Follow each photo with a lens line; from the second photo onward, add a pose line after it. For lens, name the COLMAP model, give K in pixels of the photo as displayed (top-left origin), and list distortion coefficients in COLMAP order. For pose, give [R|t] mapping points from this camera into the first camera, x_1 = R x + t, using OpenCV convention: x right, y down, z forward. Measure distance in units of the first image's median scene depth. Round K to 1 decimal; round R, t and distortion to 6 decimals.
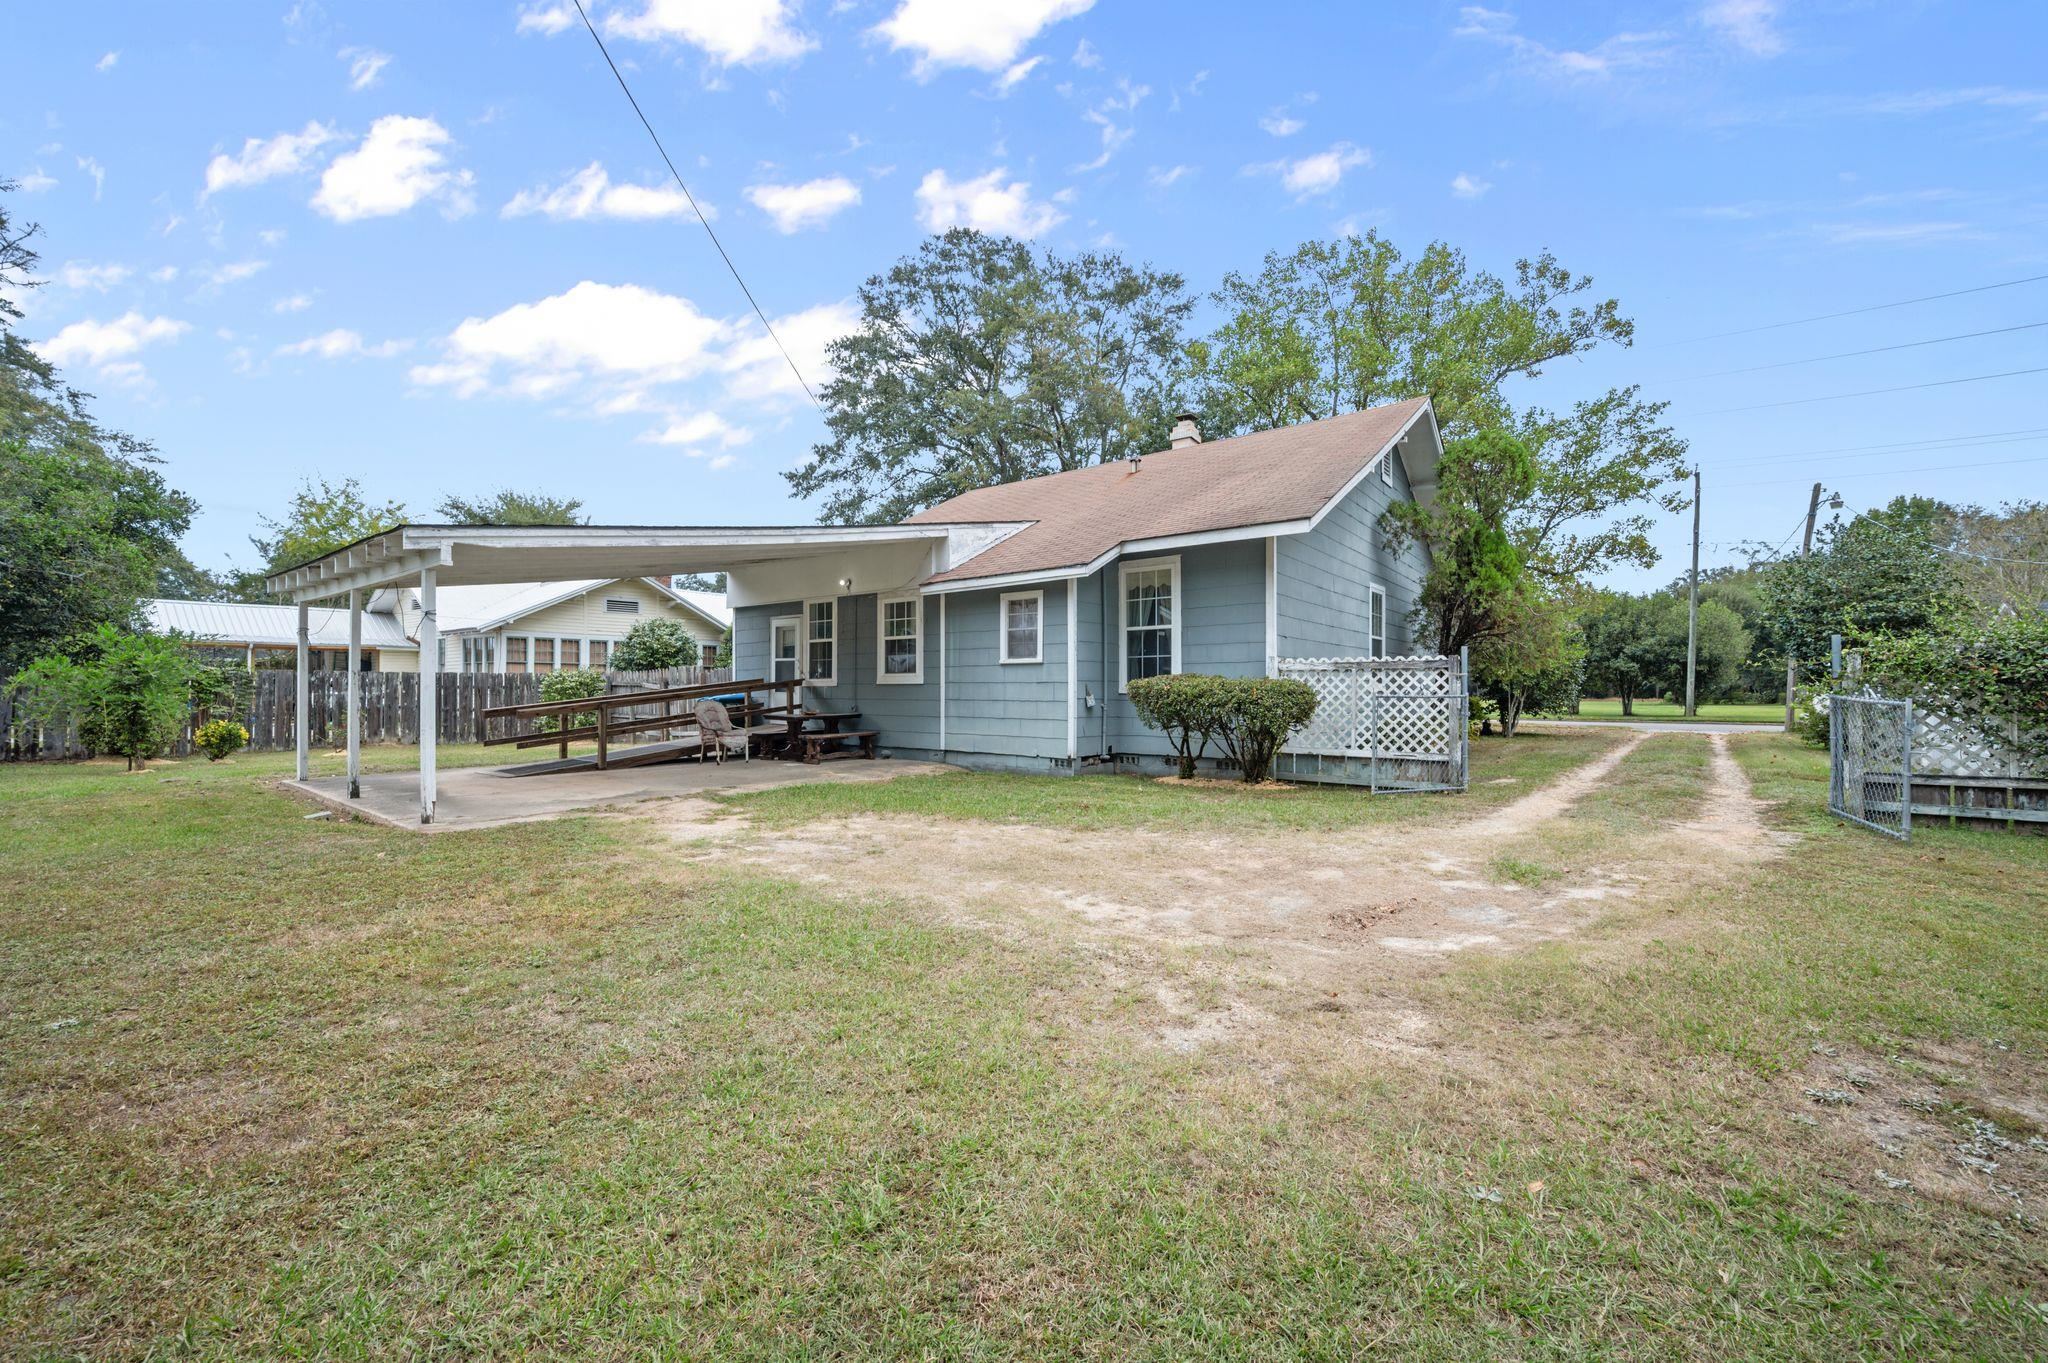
lens RADIAL K [[807.9, 0, 1024.6], [0, 807.9, 685.7], [0, 0, 1]] dist [-0.001701, -0.000193]
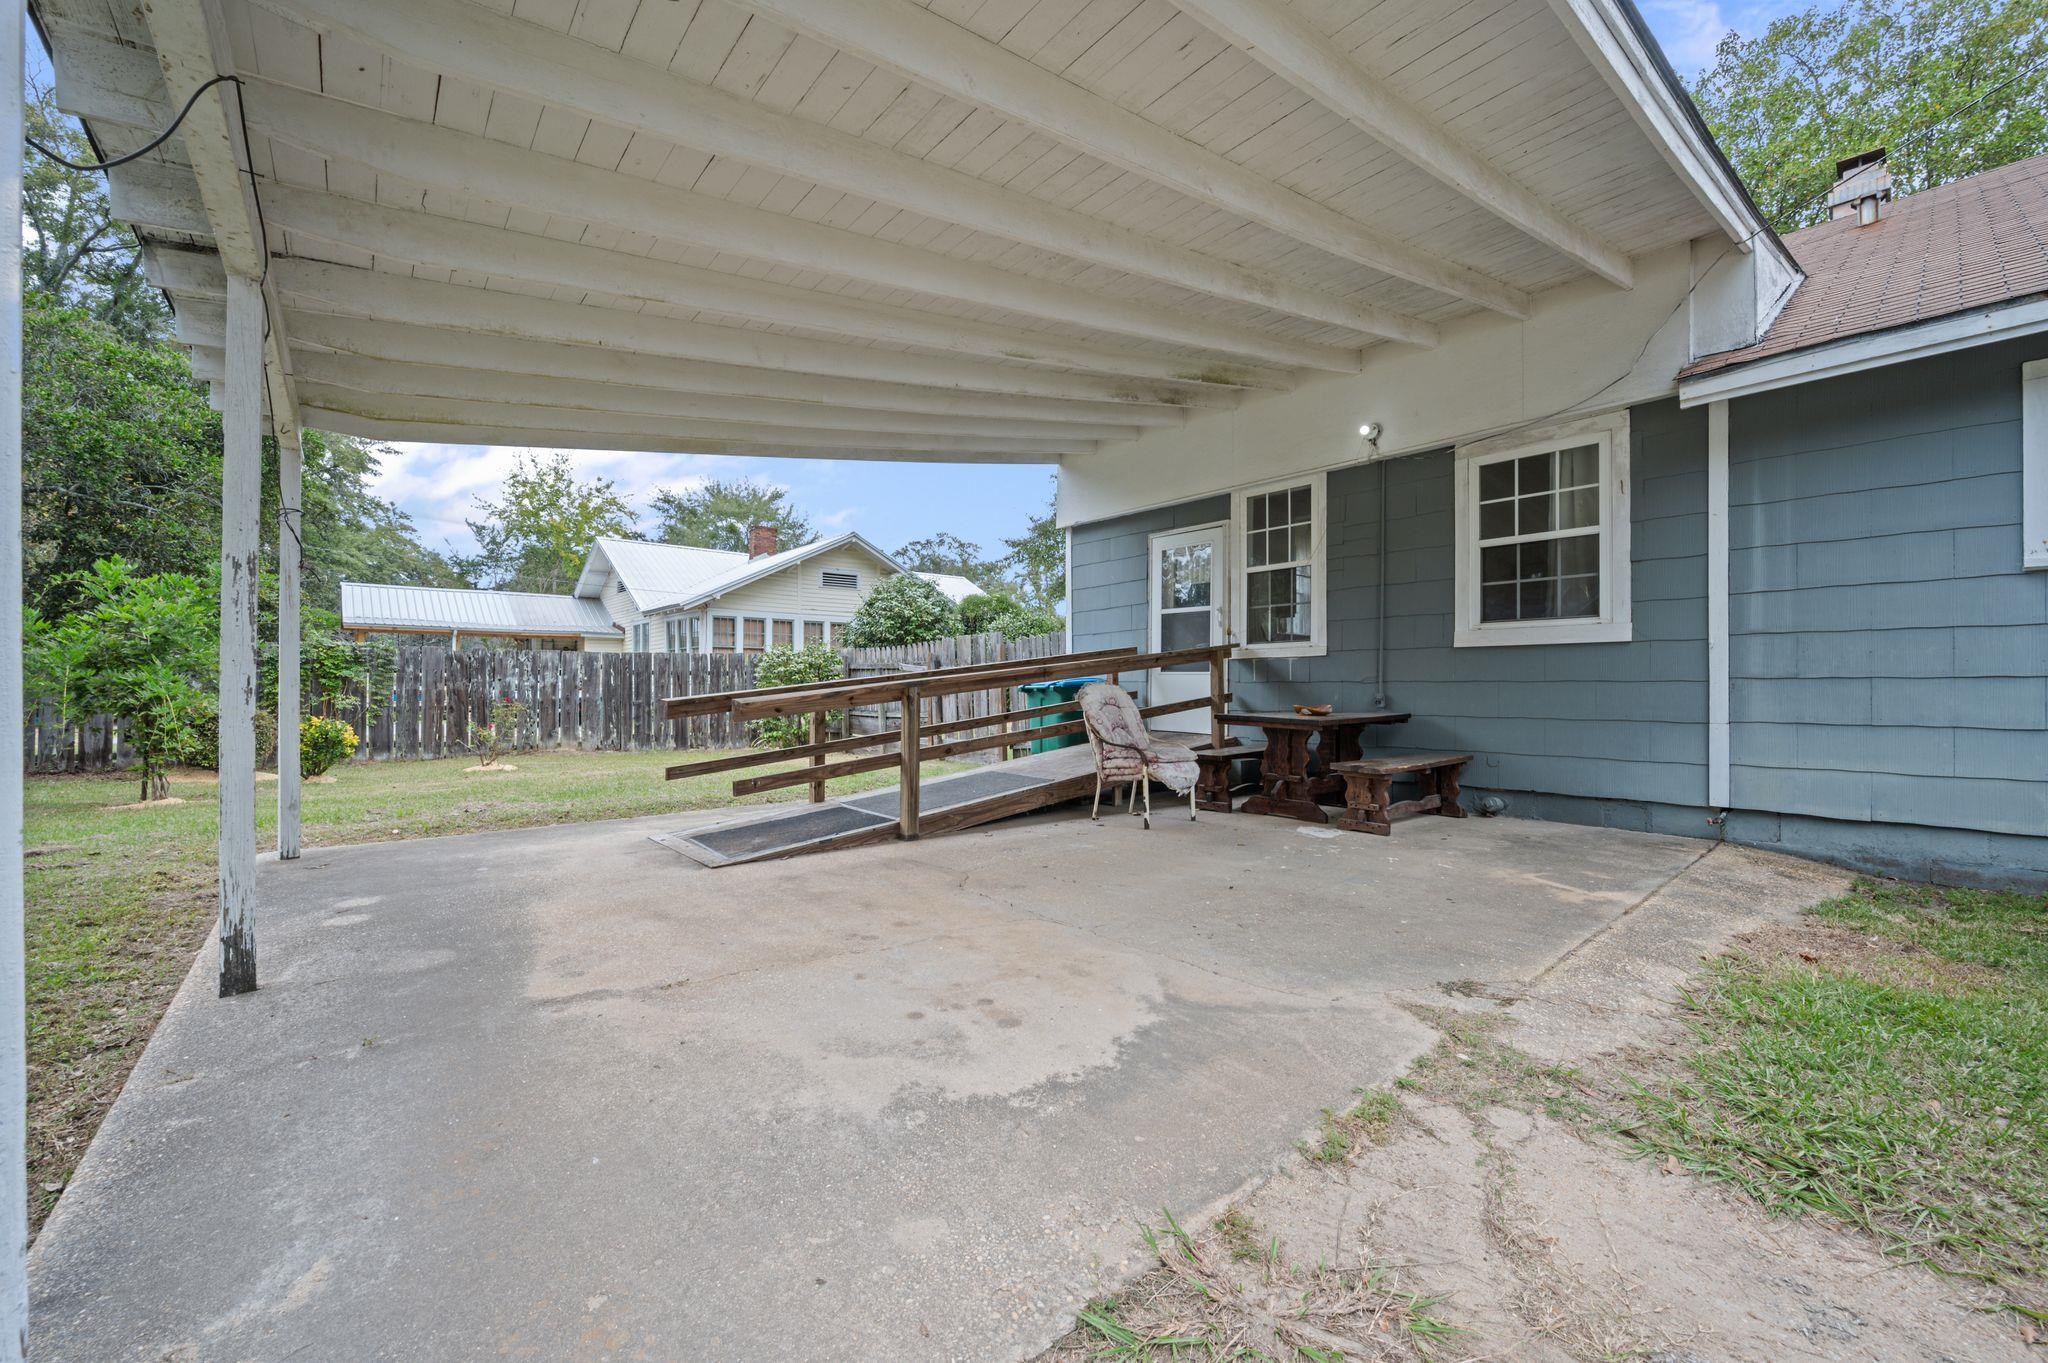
lens RADIAL K [[802.5, 0, 1027.9], [0, 802.5, 682.7], [0, 0, 1]] dist [0.000566, 0.000021]
pose [[0.980557, -0.001146, -0.196229, -0.309144], [0.000861, 0.999998, -0.001540, 0.017098], [0.196230, 0.001341, 0.980557, 0.485158]]
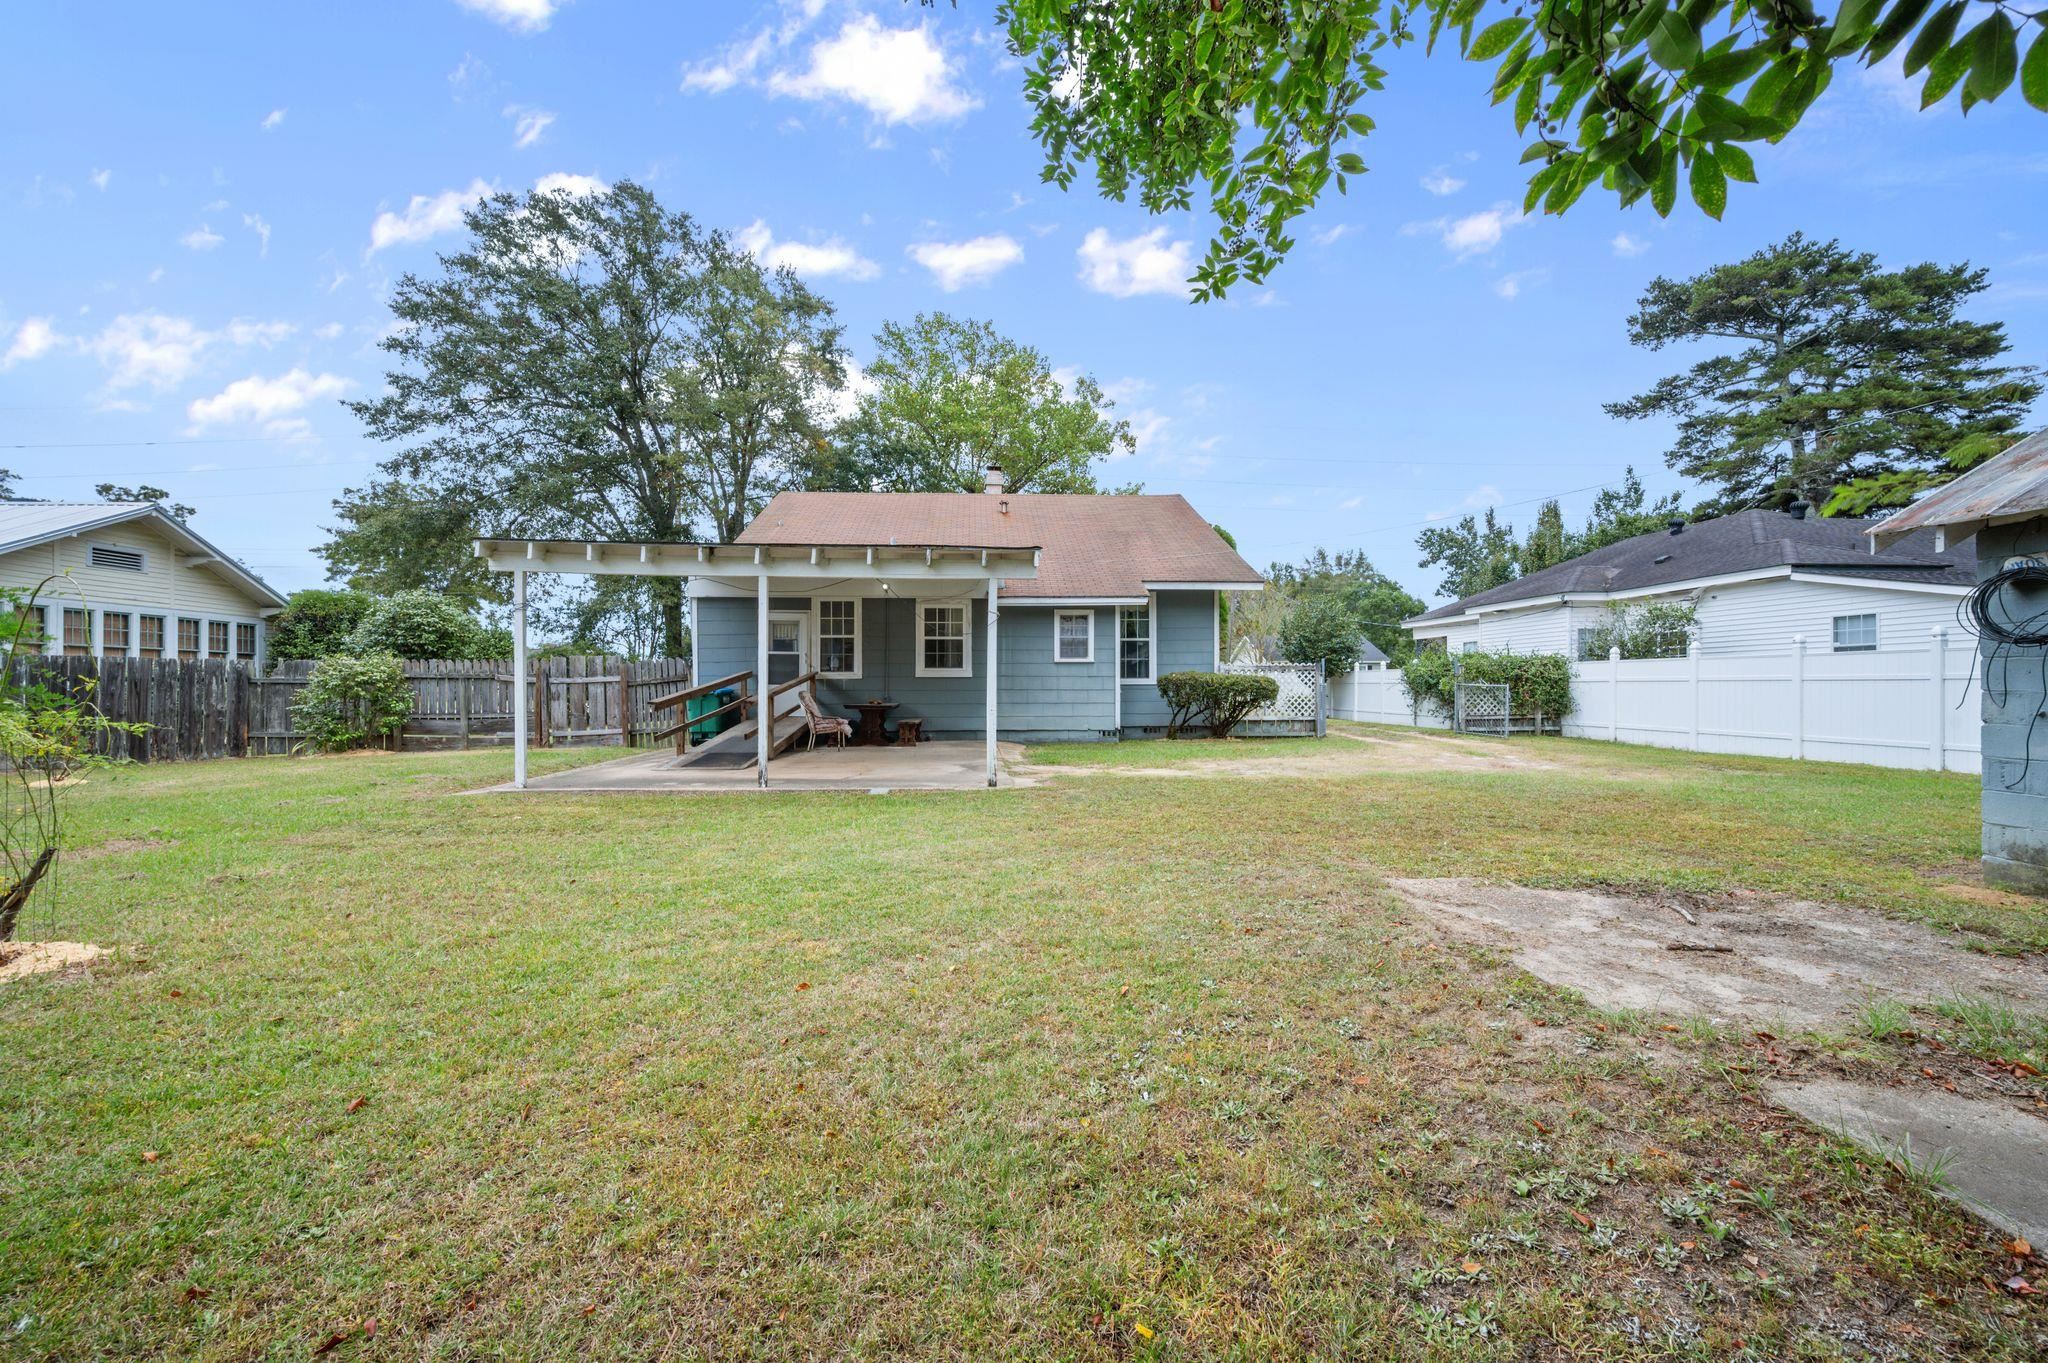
lens RADIAL K [[807.9, 0, 1024.6], [0, 807.9, 685.7], [0, 0, 1]] dist [-0.001701, -0.000193]
pose [[0.752819, -0.000101, 0.658228, -0.780071], [-0.000678, 0.999999, 0.000928, 0.008764], [-0.658228, -0.001145, 0.752818, 0.023595]]
